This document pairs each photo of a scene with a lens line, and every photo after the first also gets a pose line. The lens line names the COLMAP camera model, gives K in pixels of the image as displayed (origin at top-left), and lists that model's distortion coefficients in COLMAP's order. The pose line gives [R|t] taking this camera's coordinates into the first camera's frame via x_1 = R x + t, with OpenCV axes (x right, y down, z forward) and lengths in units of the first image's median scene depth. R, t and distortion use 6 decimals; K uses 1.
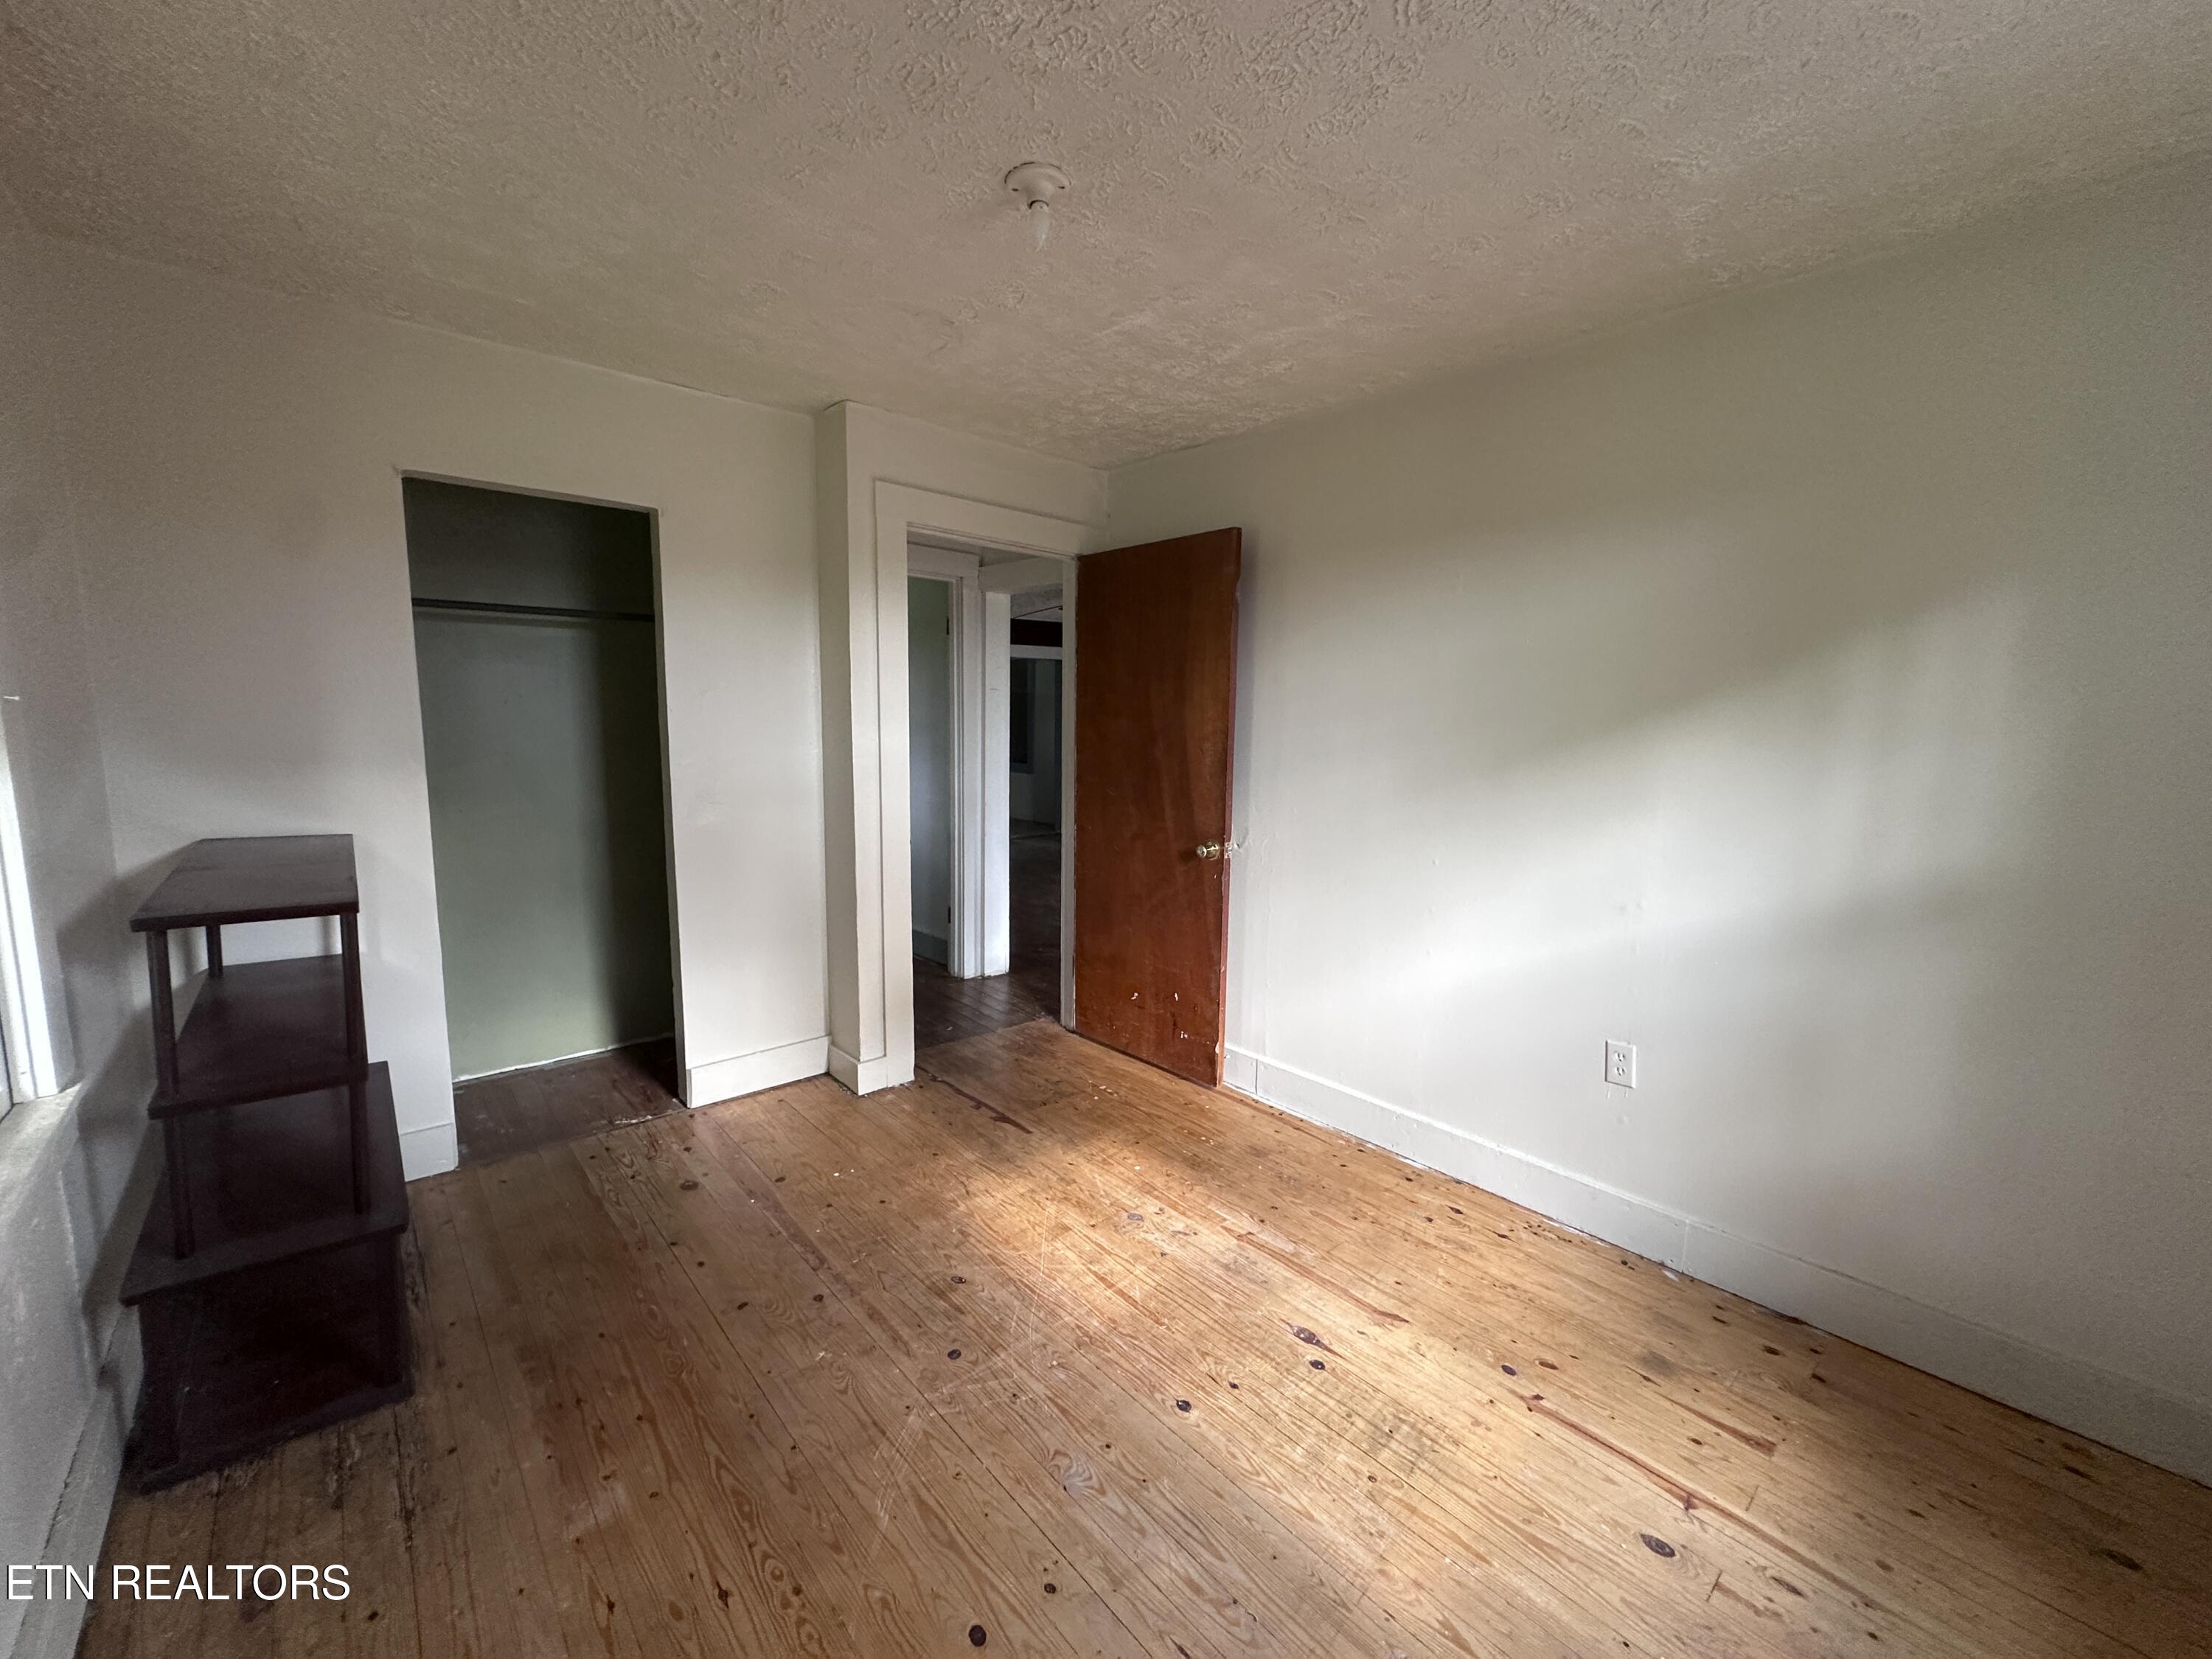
lens RADIAL K [[885.4, 0, 1106.0], [0, 885.4, 829.5], [0, 0, 1]] dist [-0.003113, 0.000228]
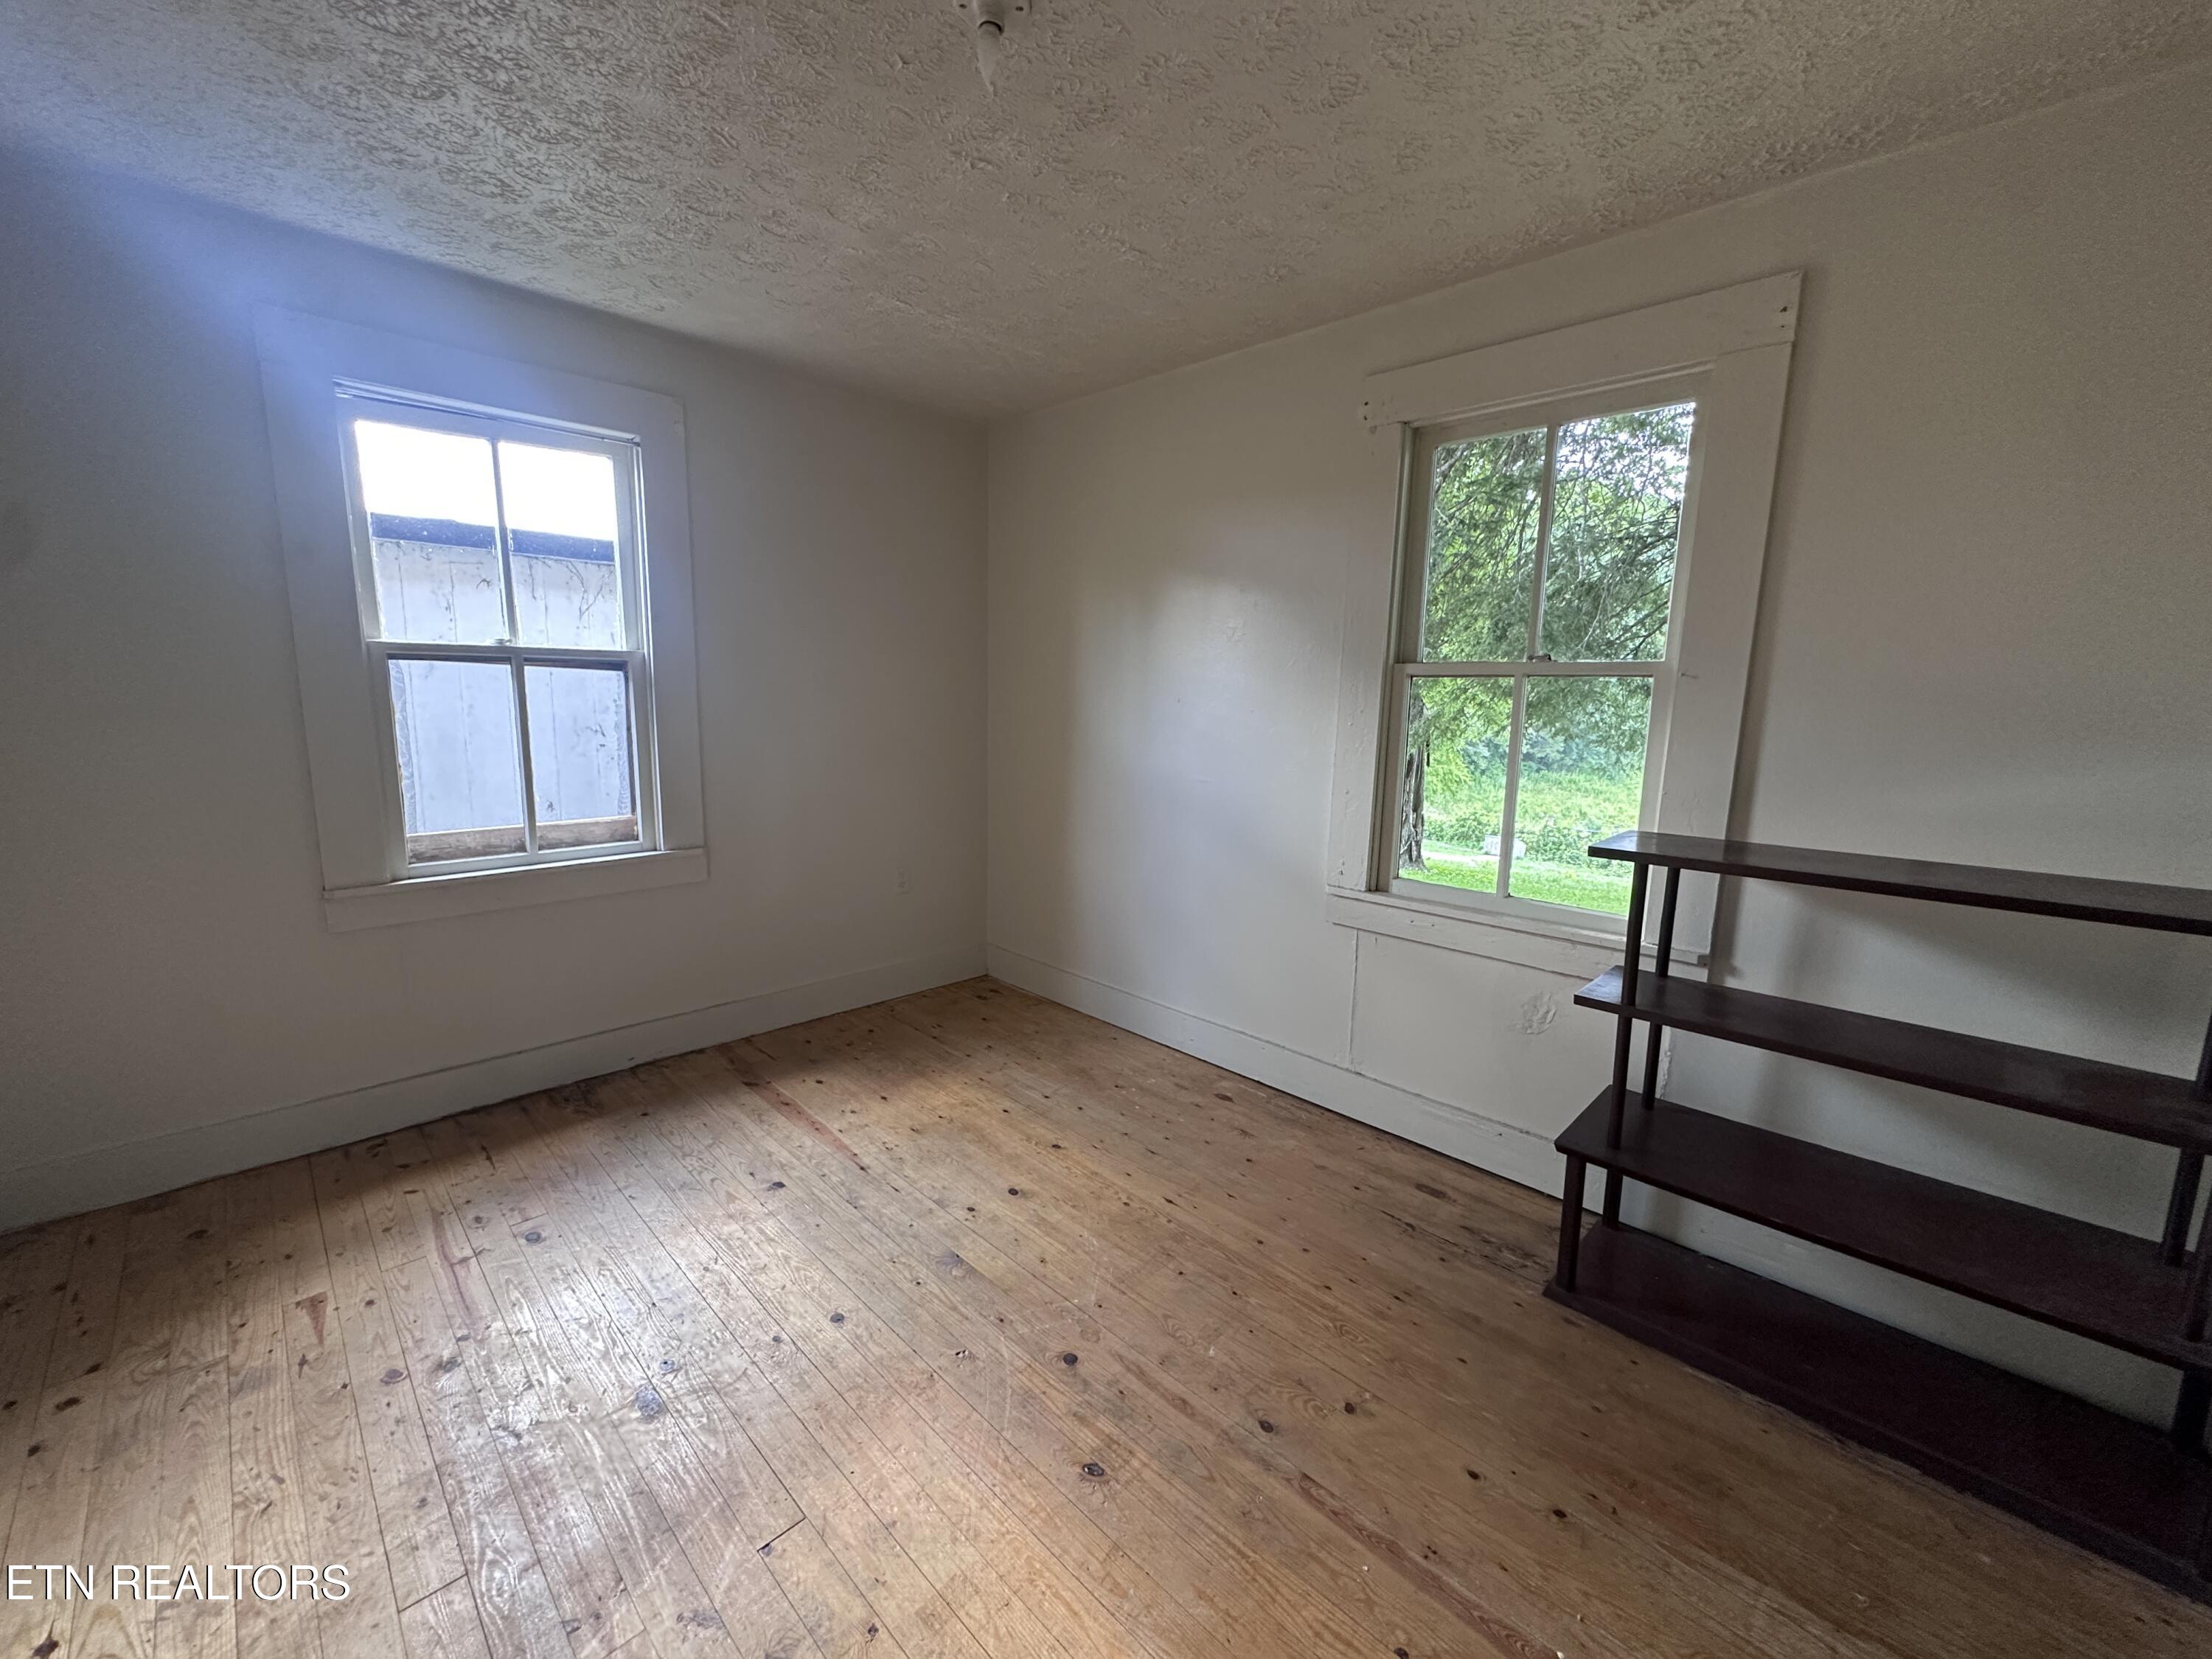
lens RADIAL K [[885.4, 0, 1106.0], [0, 885.4, 829.5], [0, 0, 1]] dist [-0.003113, 0.000228]
pose [[-0.996959, -0.027617, -0.072867, -0.134587], [-0.046796, 0.959888, 0.276449, -0.199360], [0.062310, 0.279019, -0.958262, 1.833555]]
